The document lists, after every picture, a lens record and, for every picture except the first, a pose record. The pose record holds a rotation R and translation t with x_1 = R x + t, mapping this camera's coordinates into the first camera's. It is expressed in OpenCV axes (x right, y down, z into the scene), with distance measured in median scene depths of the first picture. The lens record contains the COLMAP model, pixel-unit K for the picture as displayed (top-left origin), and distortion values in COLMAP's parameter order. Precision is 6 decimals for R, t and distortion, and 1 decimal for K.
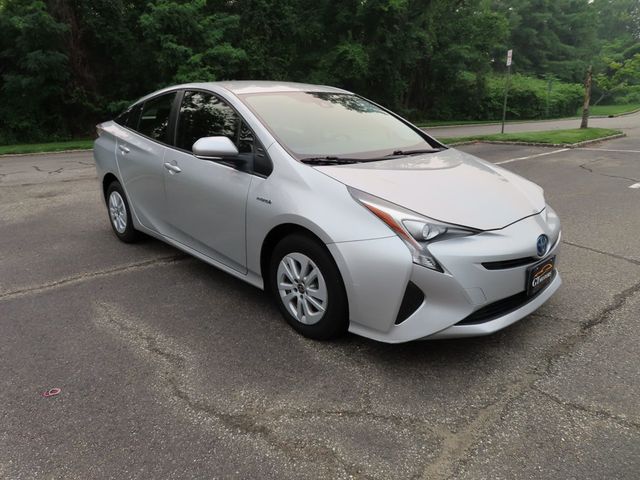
lens RADIAL K [[461.4, 0, 314.7], [0, 461.4, 243.0], [0, 0, 1]] dist [-0.006227, 0.005084]
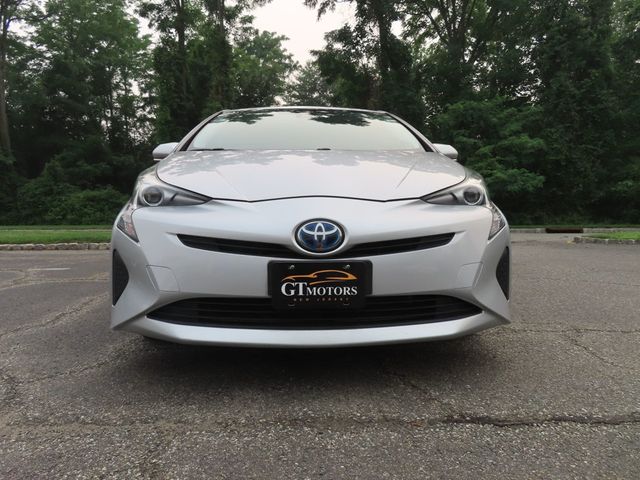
lens RADIAL K [[461.4, 0, 314.7], [0, 461.4, 243.0], [0, 0, 1]] dist [-0.006227, 0.005084]
pose [[0.775084, 0.062570, -0.628753, 0.093317], [-0.194072, 0.970560, -0.142654, 0.011182], [0.601316, 0.232592, 0.764408, 0.053734]]
